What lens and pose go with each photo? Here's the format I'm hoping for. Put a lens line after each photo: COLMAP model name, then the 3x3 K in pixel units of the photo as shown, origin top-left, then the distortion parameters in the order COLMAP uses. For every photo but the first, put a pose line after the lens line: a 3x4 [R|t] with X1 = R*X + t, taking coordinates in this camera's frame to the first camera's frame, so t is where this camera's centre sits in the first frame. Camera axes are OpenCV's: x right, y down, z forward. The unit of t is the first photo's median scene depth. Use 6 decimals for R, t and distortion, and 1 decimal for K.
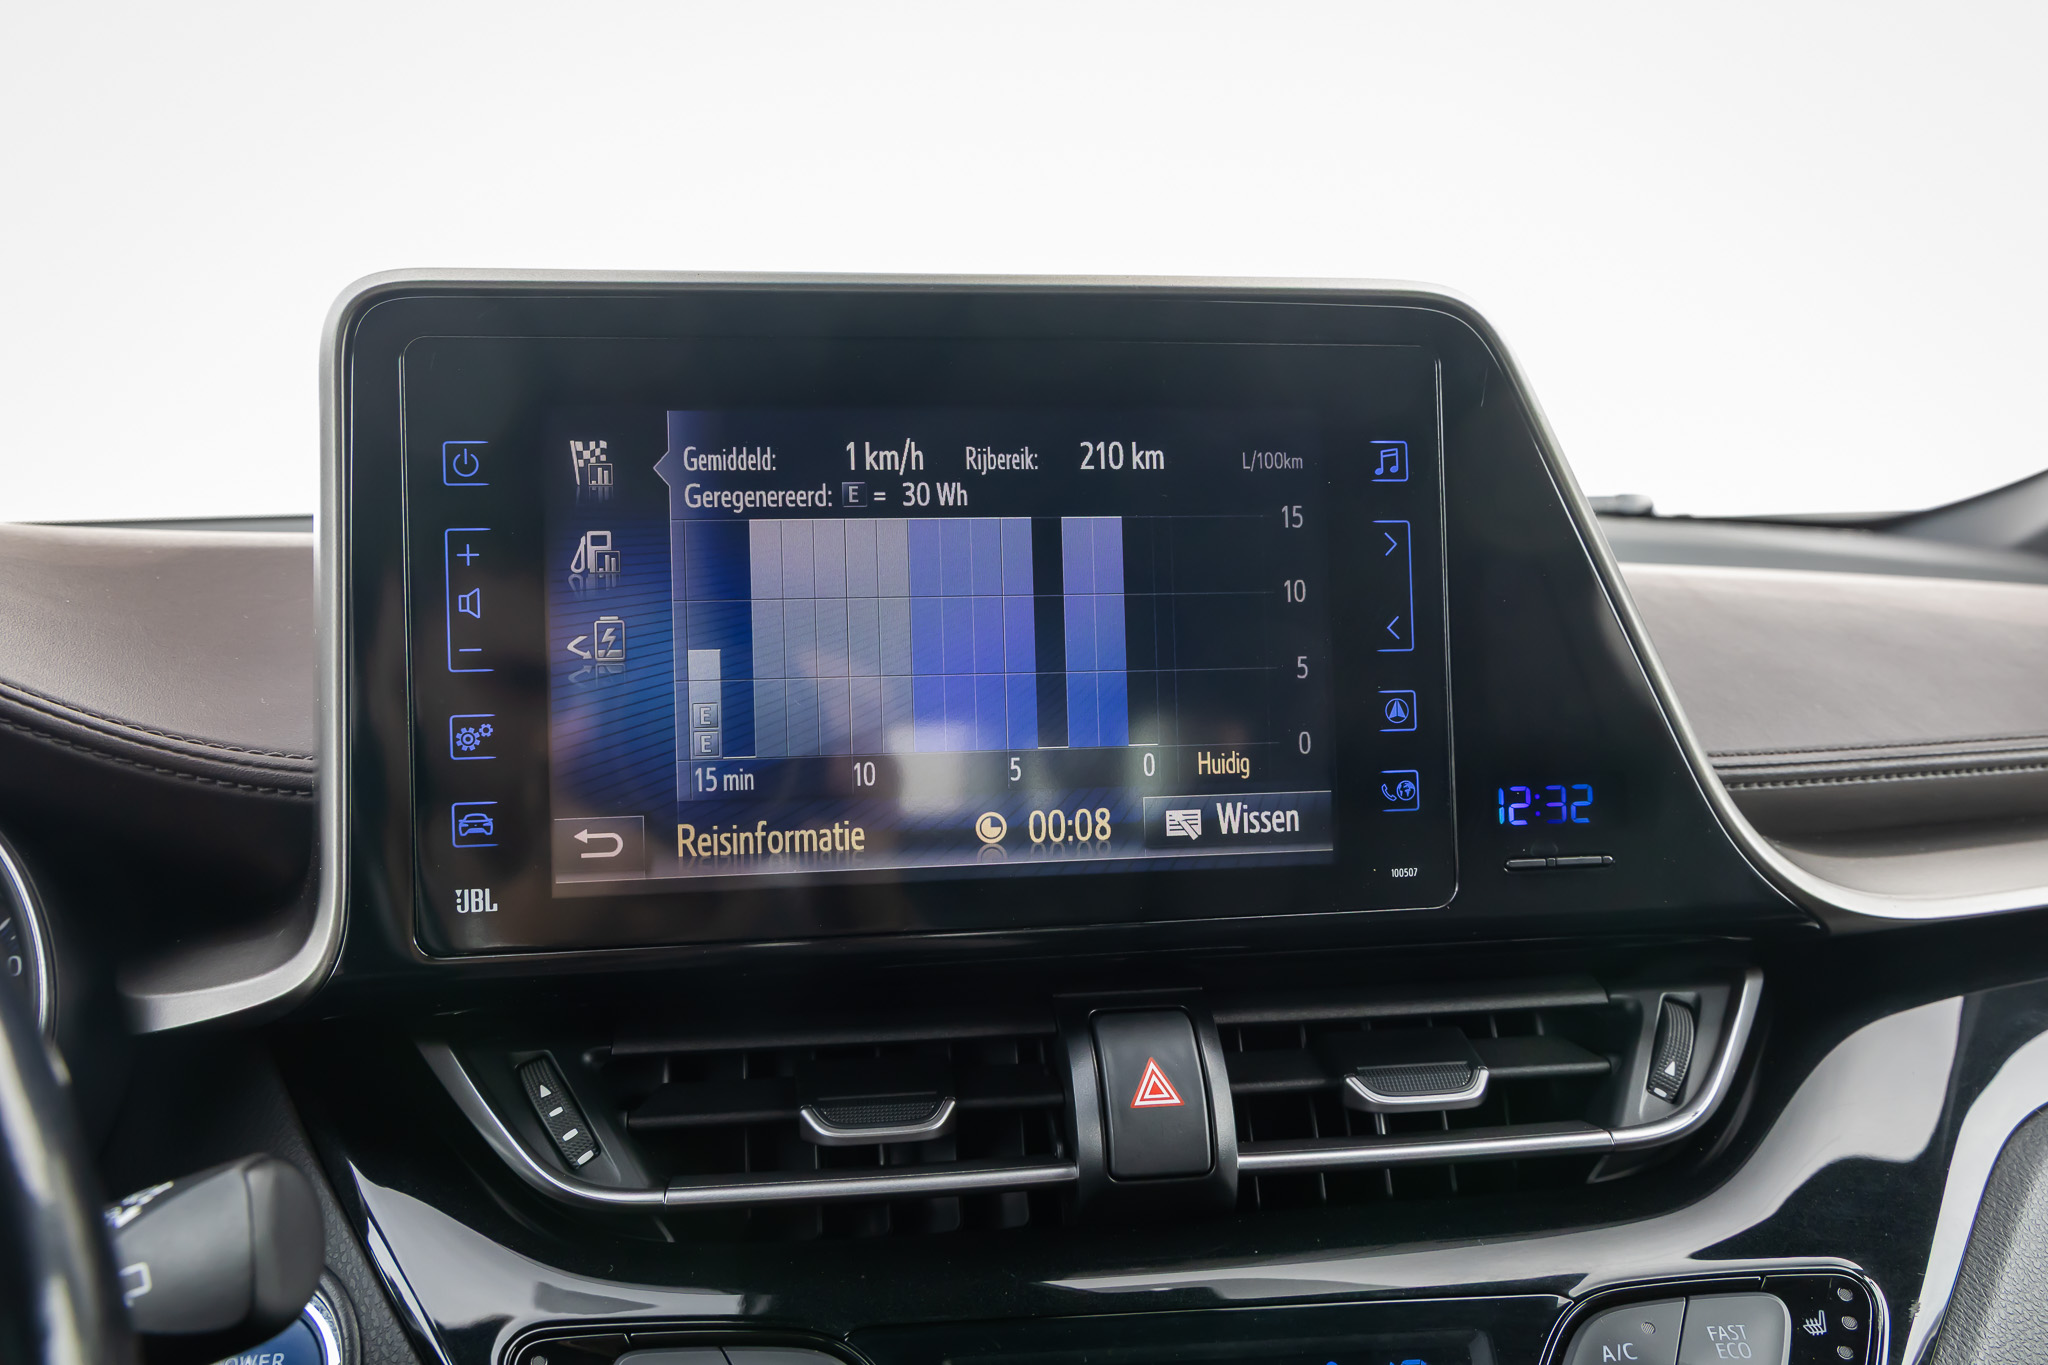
lens RADIAL K [[1869.2, 0, 1008.3], [0, 1869.2, 685.2], [0, 0, 1]] dist [0.073637, 0.000000]
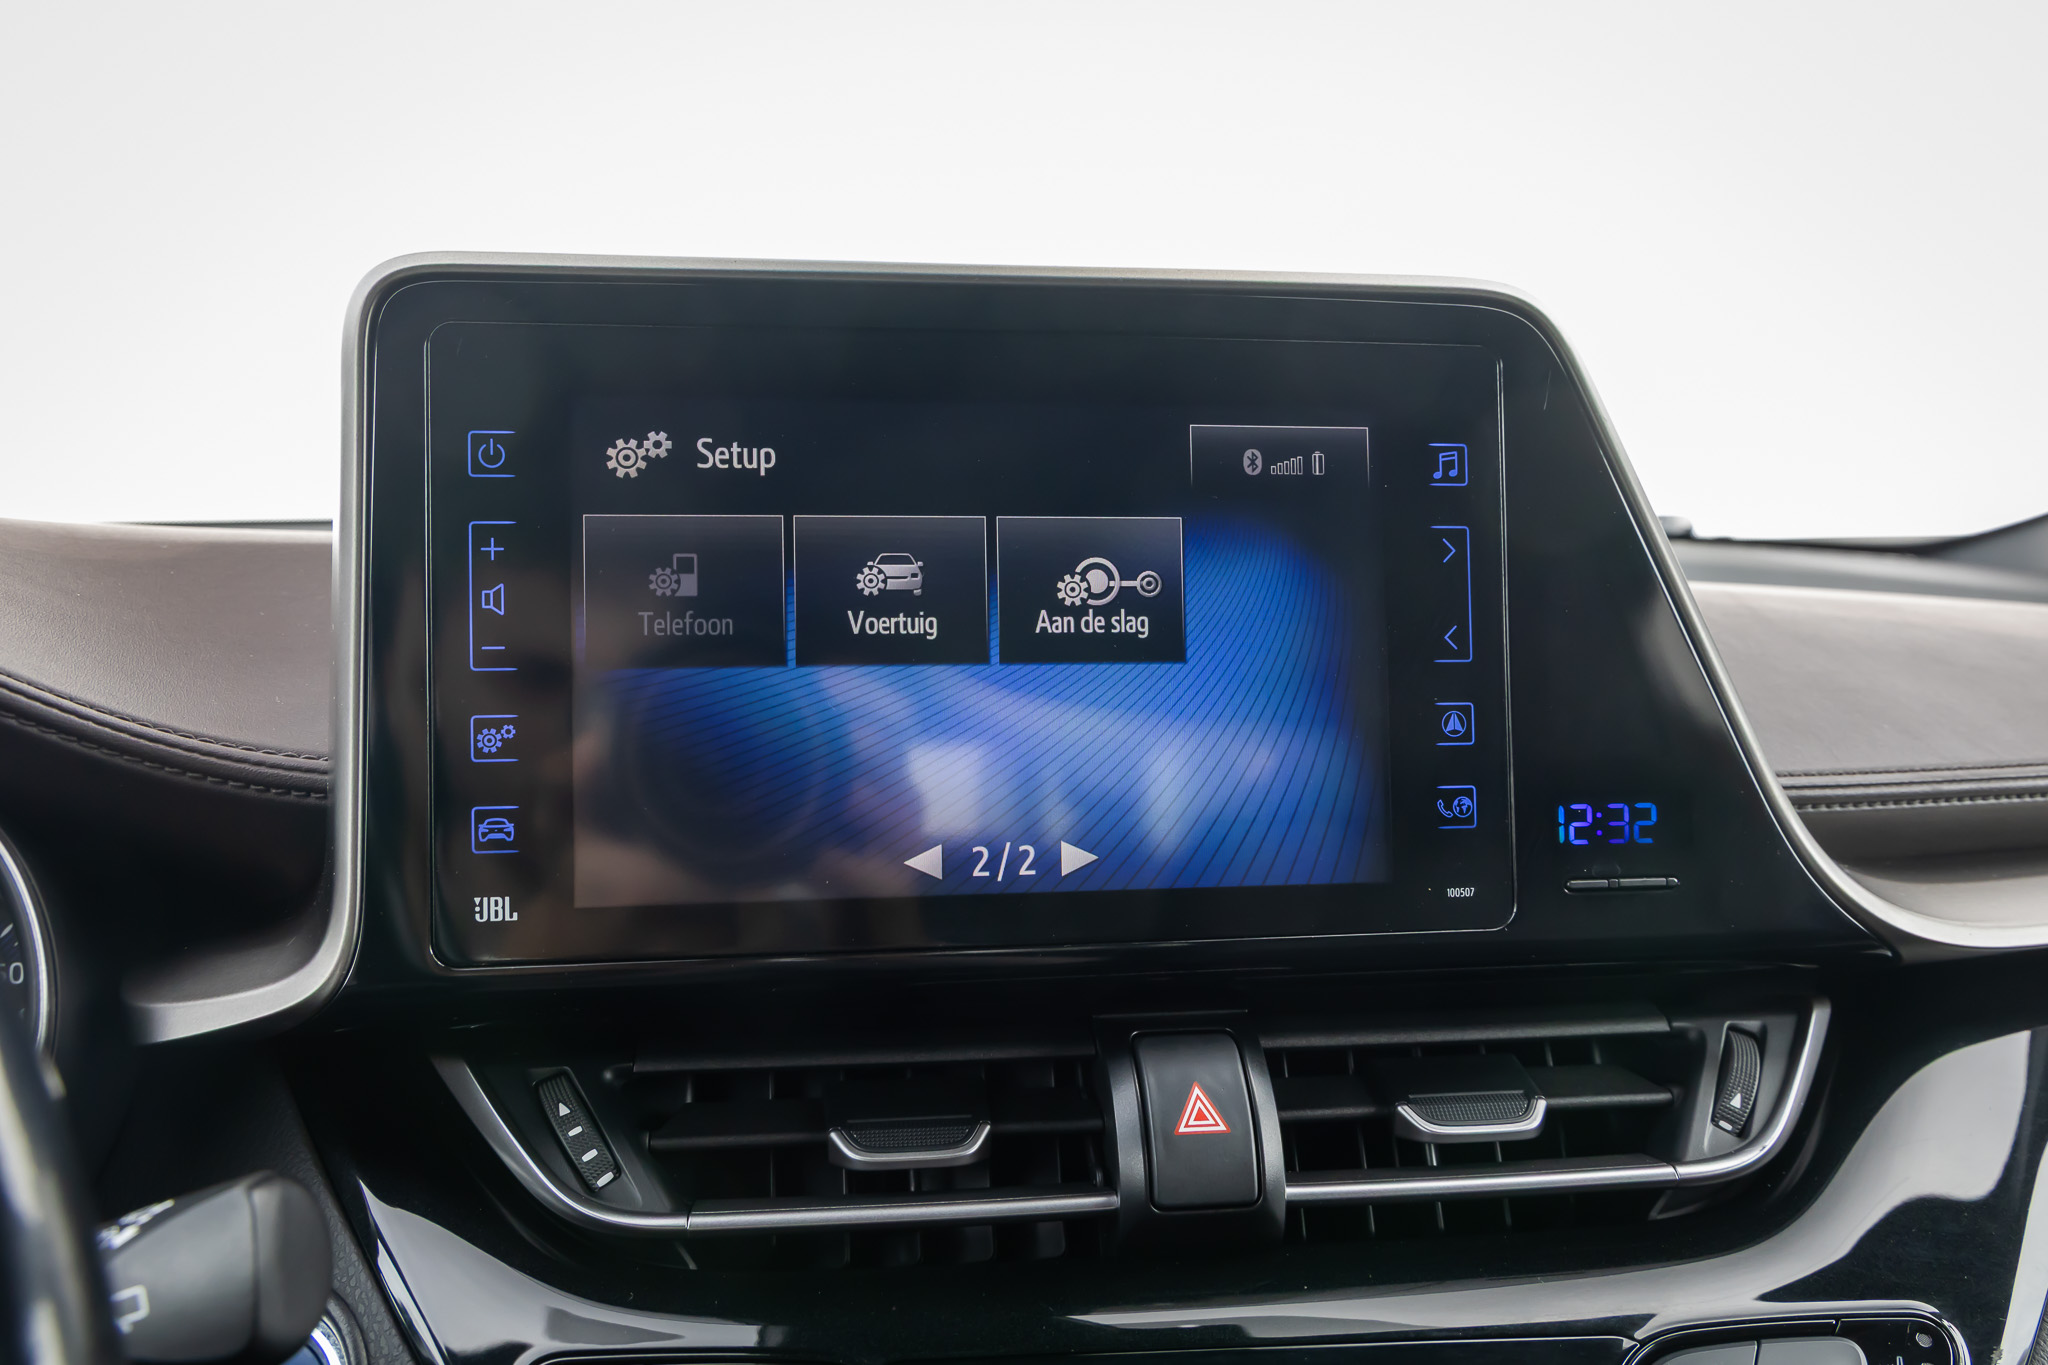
lens RADIAL K [[1869.2, 0, 1016.9], [0, 1869.2, 687.8], [0, 0, 1]] dist [0.073637, 0.000000]
pose [[0.999932, 0.011006, -0.003780, -0.013982], [-0.011051, 0.999866, -0.012050, 0.009780], [0.003646, 0.012091, 0.999920, 0.038515]]
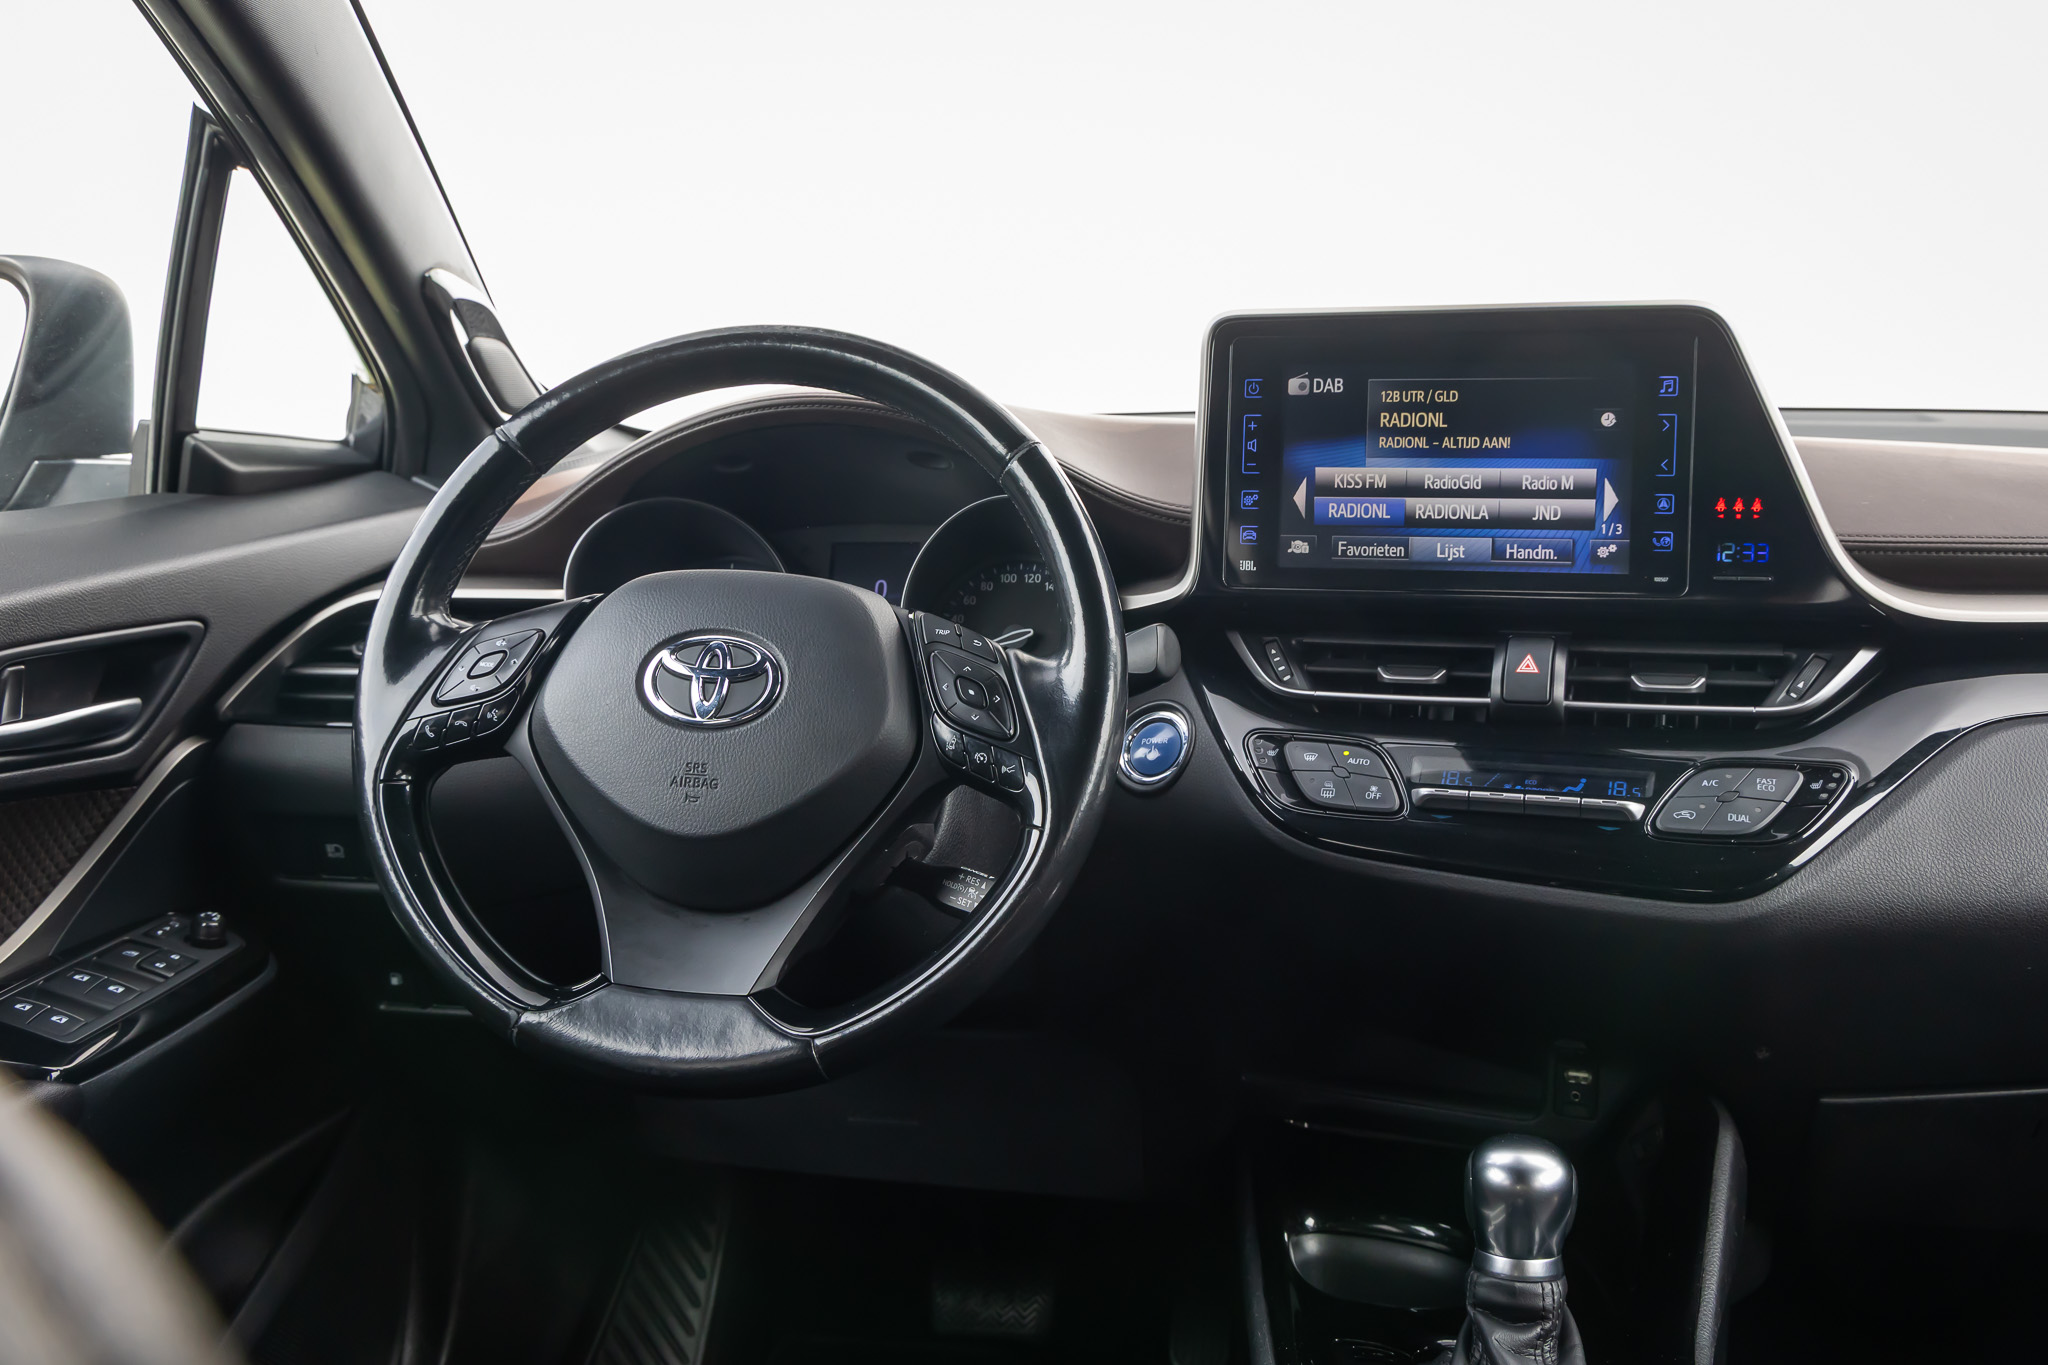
lens RADIAL K [[2107.1, 0, 1049.0], [0, 2107.1, 671.1], [0, 0, 1]] dist [0.002090, 0.000000]
pose [[0.896004, 0.061056, -0.439829, 0.671986], [-0.049028, 0.998049, 0.038669, 0.150763], [0.441332, -0.013084, 0.897249, -1.513789]]
